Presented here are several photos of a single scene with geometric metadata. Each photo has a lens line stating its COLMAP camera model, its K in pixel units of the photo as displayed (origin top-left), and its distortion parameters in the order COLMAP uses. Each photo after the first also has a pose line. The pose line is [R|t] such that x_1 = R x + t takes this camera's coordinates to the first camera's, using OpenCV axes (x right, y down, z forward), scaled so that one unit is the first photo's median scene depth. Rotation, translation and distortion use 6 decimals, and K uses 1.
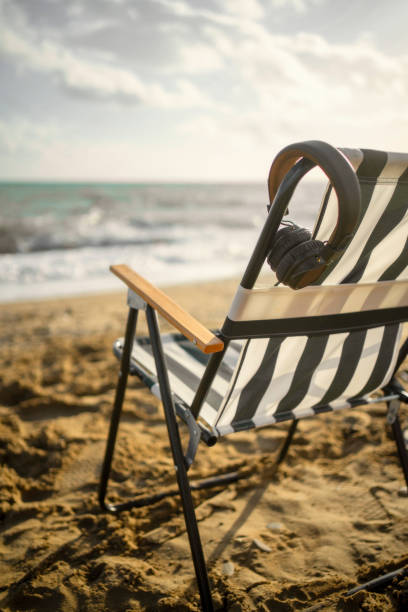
lens RADIAL K [[598.1, 0, 204.0], [0, 598.1, 305.7], [0, 0, 1]] dist [-0.014265, 0.000000]
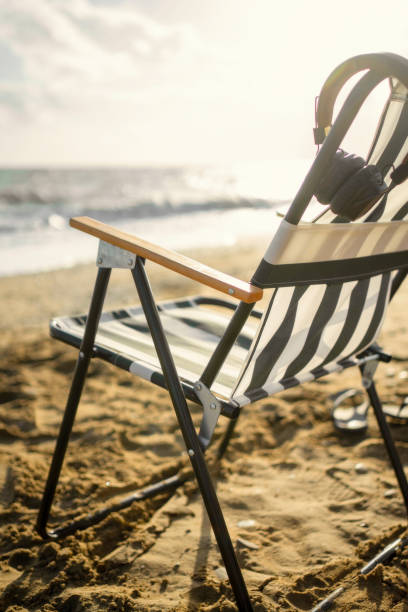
lens RADIAL K [[723.3, 0, 204.2], [0, 723.3, 306.8], [0, 0, 1]] dist [-0.039237, 0.000000]
pose [[0.944486, -0.063508, 0.322356, -0.275264], [0.067557, 0.997714, -0.001377, 0.058319], [-0.321532, 0.023078, 0.946617, 0.030011]]
